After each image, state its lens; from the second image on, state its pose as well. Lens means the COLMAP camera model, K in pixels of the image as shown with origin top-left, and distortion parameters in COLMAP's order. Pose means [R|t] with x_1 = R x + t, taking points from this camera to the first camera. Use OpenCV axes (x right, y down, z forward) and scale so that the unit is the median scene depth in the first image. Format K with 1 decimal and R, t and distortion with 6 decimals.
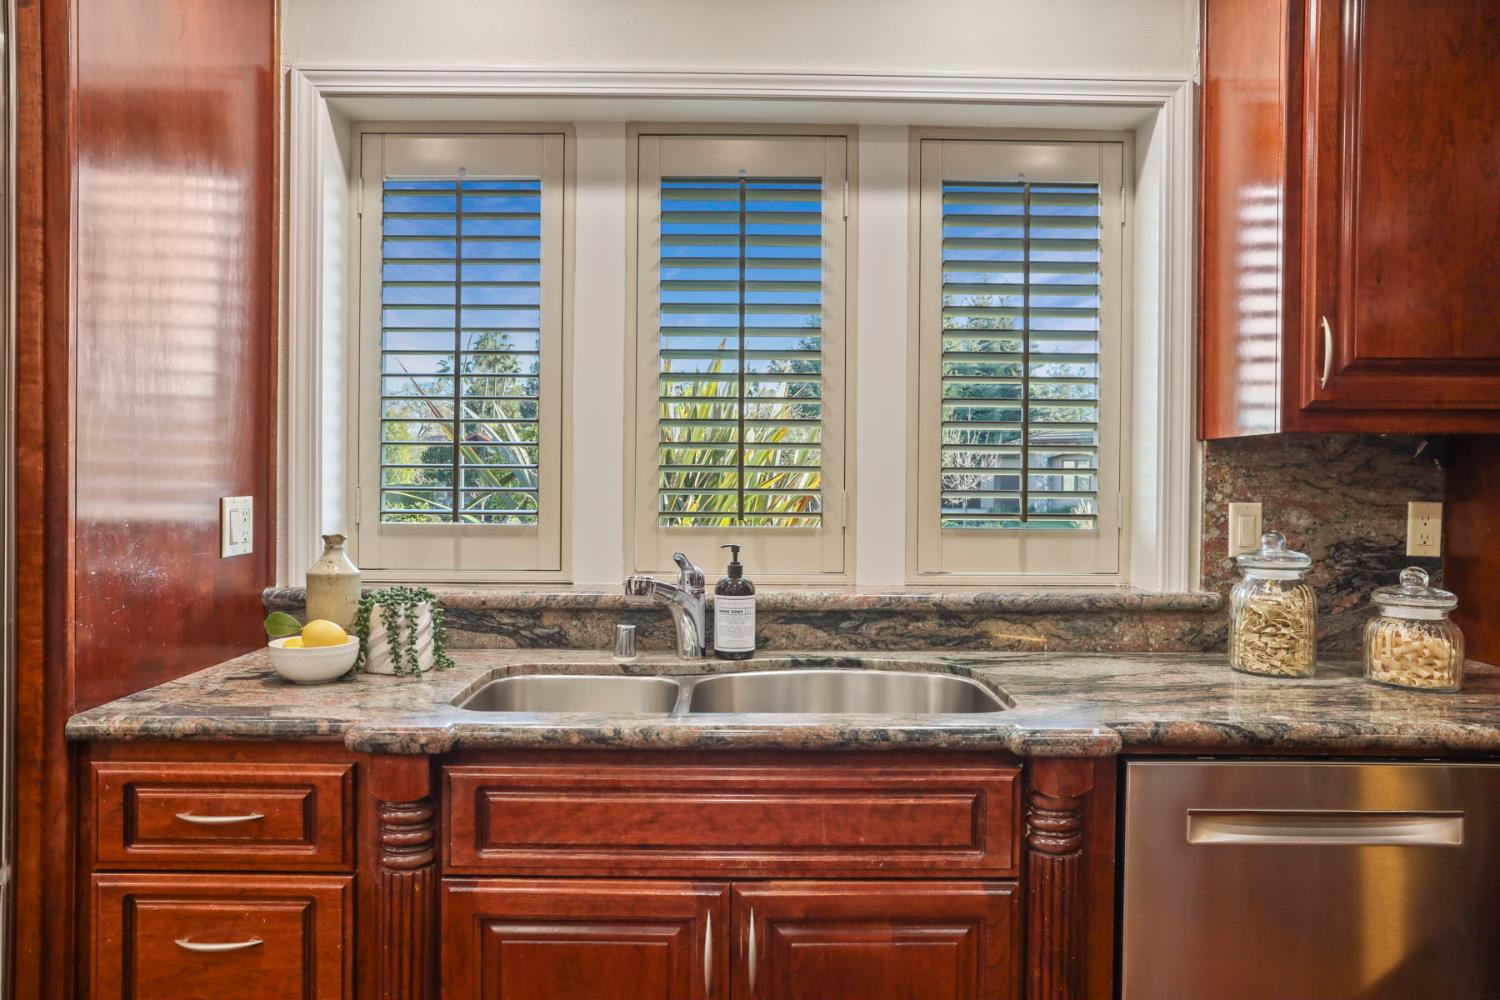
lens RADIAL K [[1029.2, 0, 741.9], [0, 1029.2, 489.1], [0, 0, 1]] dist [-0.002888, 0.000063]
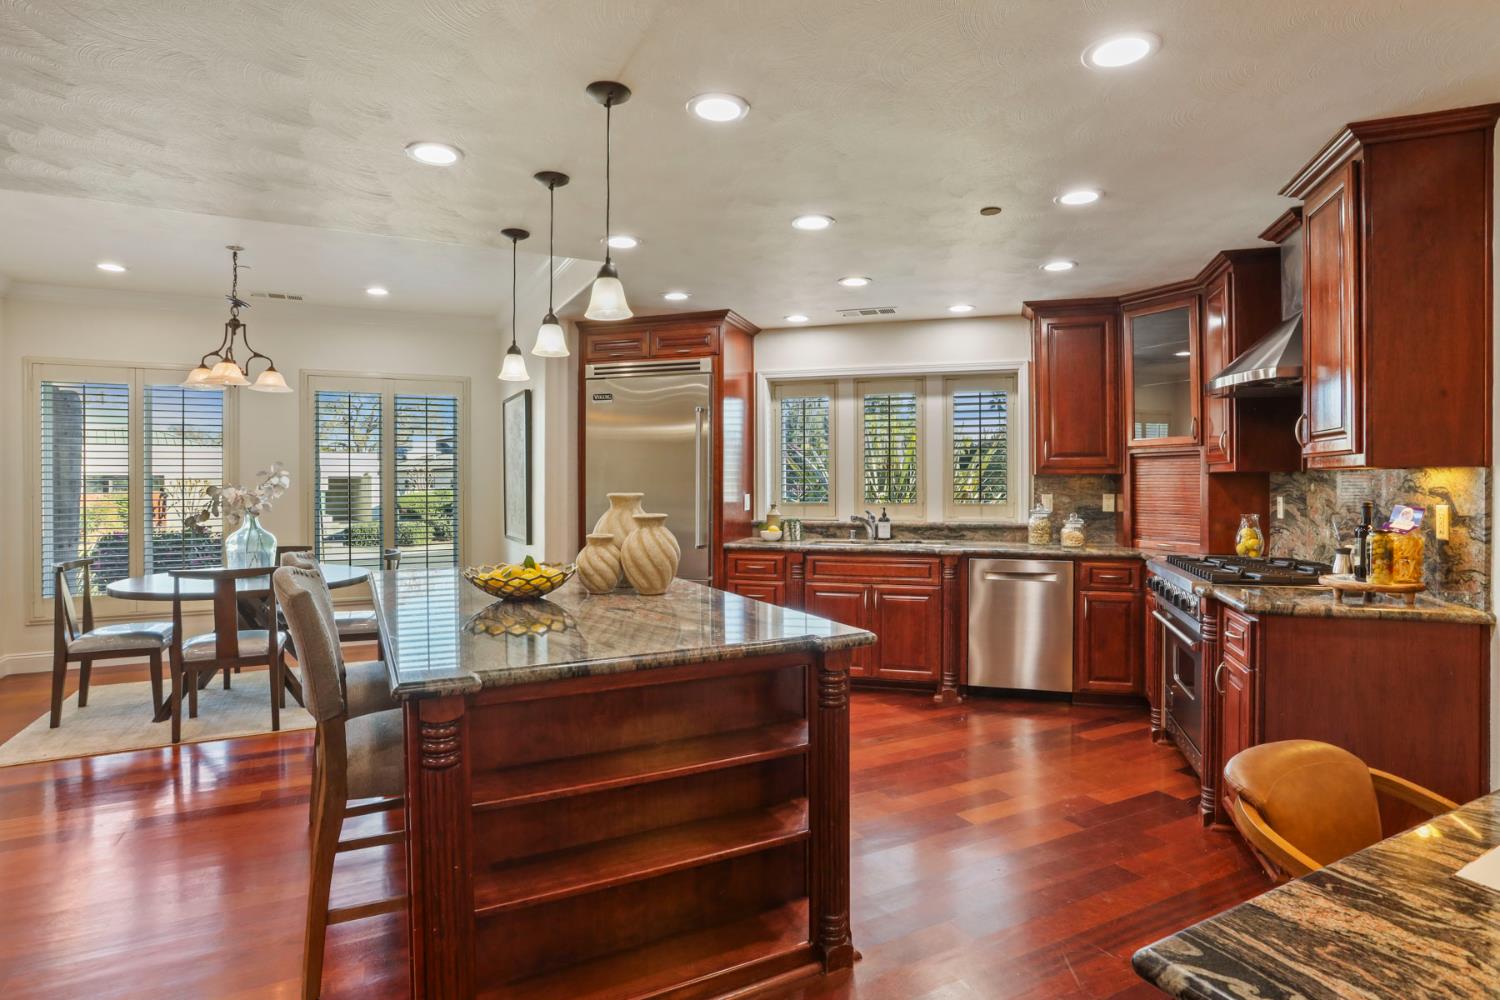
lens RADIAL K [[781.4, 0, 756.9], [0, 781.4, 479.7], [0, 0, 1]] dist [-0.022368, 0.002321]
pose [[0.954242, -0.011564, -0.298813, 0.371536], [0.008727, 0.999903, -0.010826, -0.014509], [0.298909, 0.007723, 0.954250, -1.631306]]
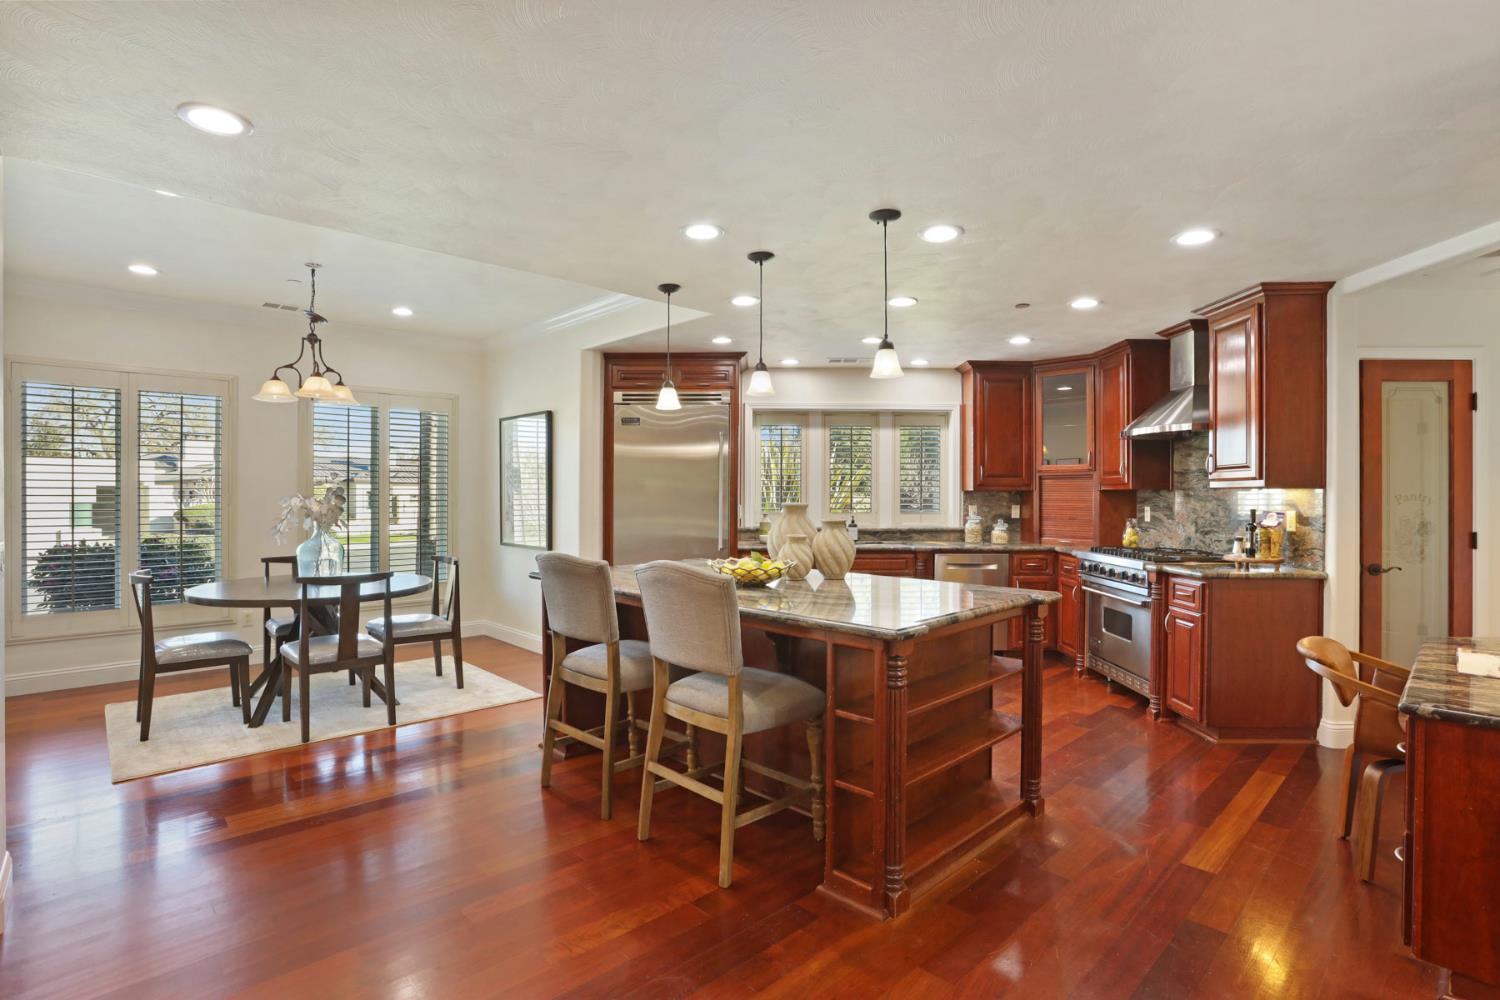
lens RADIAL K [[731.0, 0, 757.0], [0, 731.0, 492.4], [0, 0, 1]] dist [-0.028630, 0.001330]
pose [[0.999934, -0.005149, -0.010291, -0.378752], [0.005045, 0.999936, -0.010088, -0.014745], [0.010343, 0.010035, 0.999896, -2.086714]]
